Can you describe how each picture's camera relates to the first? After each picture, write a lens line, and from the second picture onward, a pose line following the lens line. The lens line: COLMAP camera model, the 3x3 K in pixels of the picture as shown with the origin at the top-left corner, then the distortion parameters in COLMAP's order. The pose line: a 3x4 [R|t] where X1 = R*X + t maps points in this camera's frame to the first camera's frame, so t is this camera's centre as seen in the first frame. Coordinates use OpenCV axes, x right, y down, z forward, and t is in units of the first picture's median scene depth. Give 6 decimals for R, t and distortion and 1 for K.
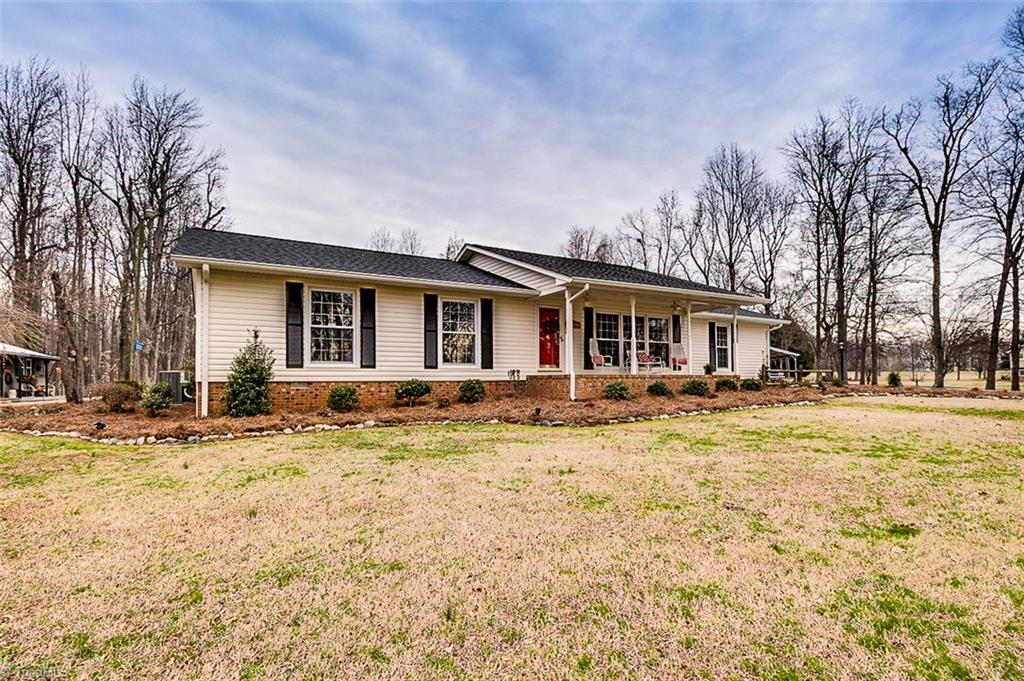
lens RADIAL K [[474.7, 0, 512.0], [0, 474.7, 340.5], [0, 0, 1]] dist [0.000768, -0.000299]
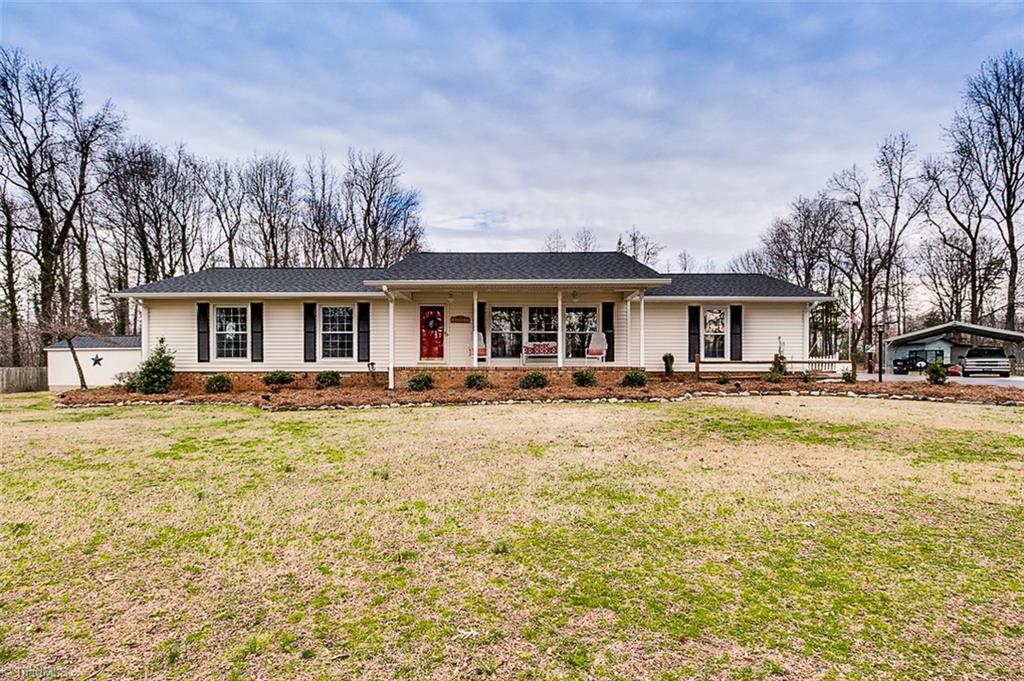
lens RADIAL K [[467.6, 0, 512.0], [0, 467.6, 340.5], [0, 0, 1]] dist [-0.000641, -0.009628]
pose [[0.885346, -0.029516, -0.463994, 0.881219], [0.033968, 0.999422, 0.001239, 0.018756], [0.463689, -0.016858, 0.885837, 0.151442]]
